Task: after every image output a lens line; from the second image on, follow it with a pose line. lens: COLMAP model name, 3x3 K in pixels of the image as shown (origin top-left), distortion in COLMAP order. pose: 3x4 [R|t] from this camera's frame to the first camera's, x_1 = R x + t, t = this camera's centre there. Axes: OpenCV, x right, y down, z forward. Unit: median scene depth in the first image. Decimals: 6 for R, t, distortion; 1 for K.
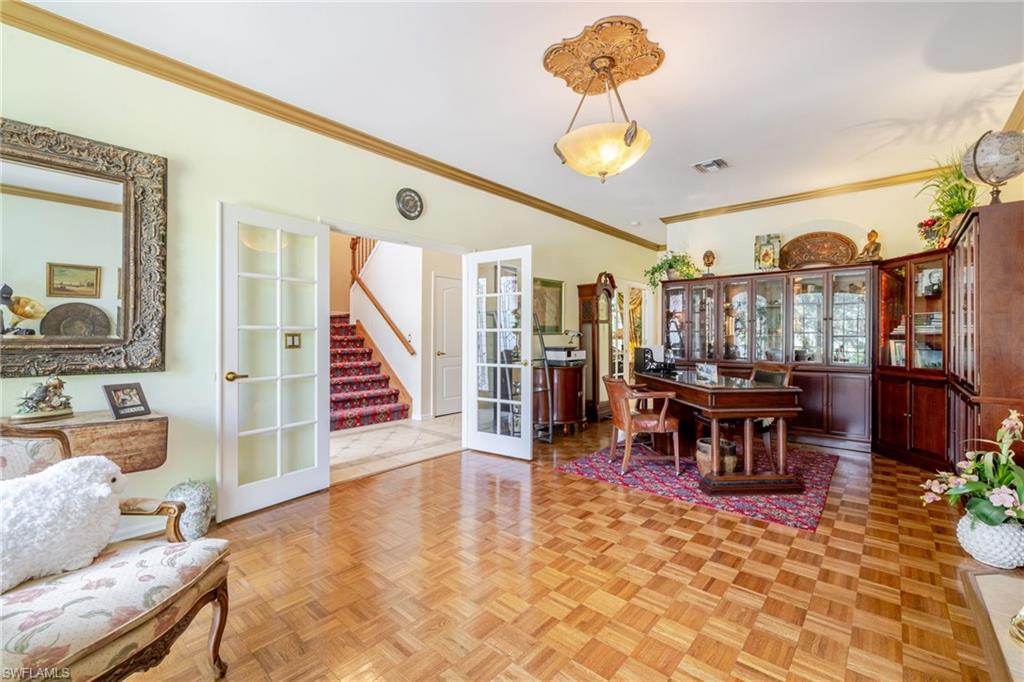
lens RADIAL K [[439.9, 0, 514.3], [0, 439.9, 334.5], [0, 0, 1]] dist [-0.001984, -0.000341]
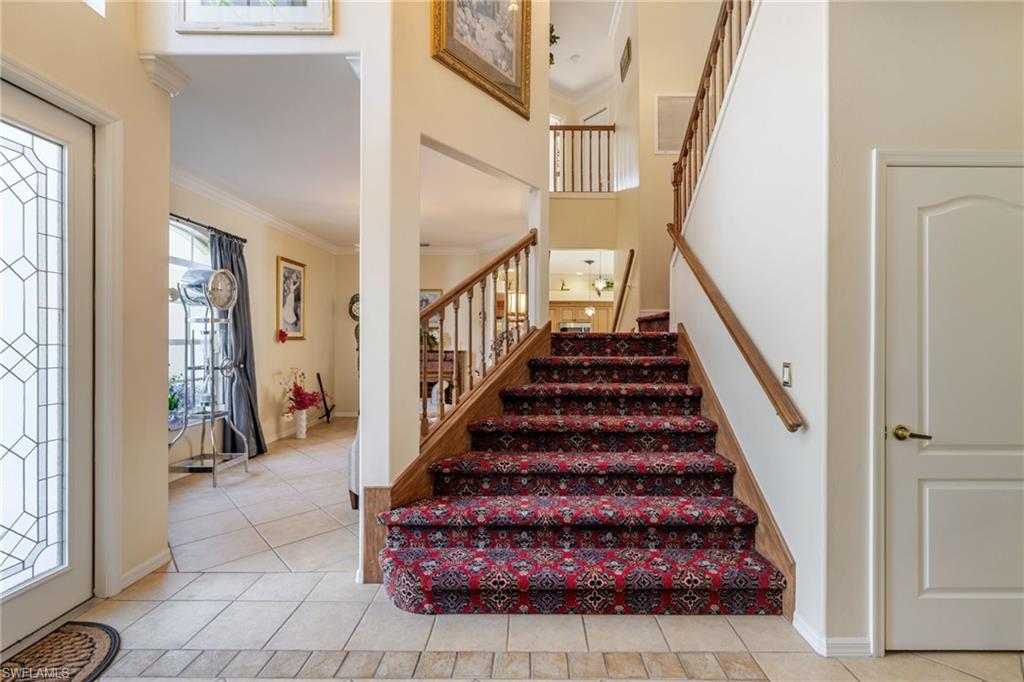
lens RADIAL K [[439.9, 0, 521.6], [0, 439.9, 337.0], [0, 0, 1]] dist [-0.001984, -0.000341]
pose [[0.651365, -0.003632, -0.758756, -0.116239], [0.001296, 0.999992, -0.003674, -0.019033], [0.758763, 0.001409, 0.651365, 0.629962]]
